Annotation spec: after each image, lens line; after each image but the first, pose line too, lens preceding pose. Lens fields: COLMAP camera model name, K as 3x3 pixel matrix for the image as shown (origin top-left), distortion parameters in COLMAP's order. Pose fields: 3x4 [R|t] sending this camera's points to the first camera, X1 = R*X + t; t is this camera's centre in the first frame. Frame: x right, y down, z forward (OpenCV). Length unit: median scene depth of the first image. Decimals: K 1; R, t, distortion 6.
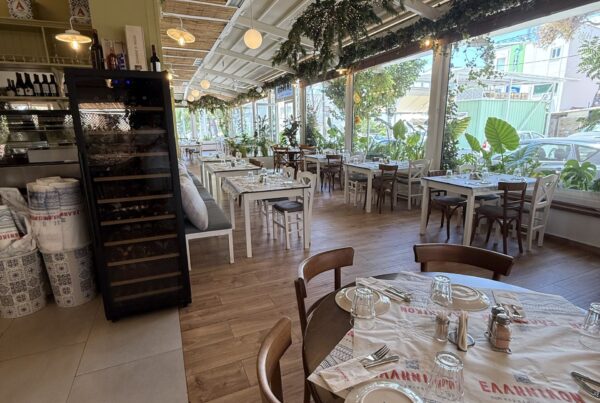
lens RADIAL K [[319.3, 0, 300.0], [0, 319.3, 201.5], [0, 0, 1]] dist [0.000872, 0.002413]
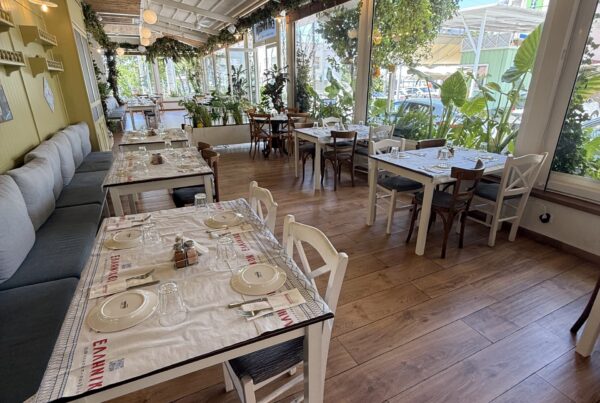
lens RADIAL K [[319.3, 0, 300.0], [0, 319.3, 201.5], [0, 0, 1]] dist [0.000872, 0.002413]
pose [[0.999124, -0.008384, 0.041003, -0.002731], [0.002853, 0.991096, 0.133120, -0.062114], [-0.041754, -0.132886, 0.990251, 0.249918]]
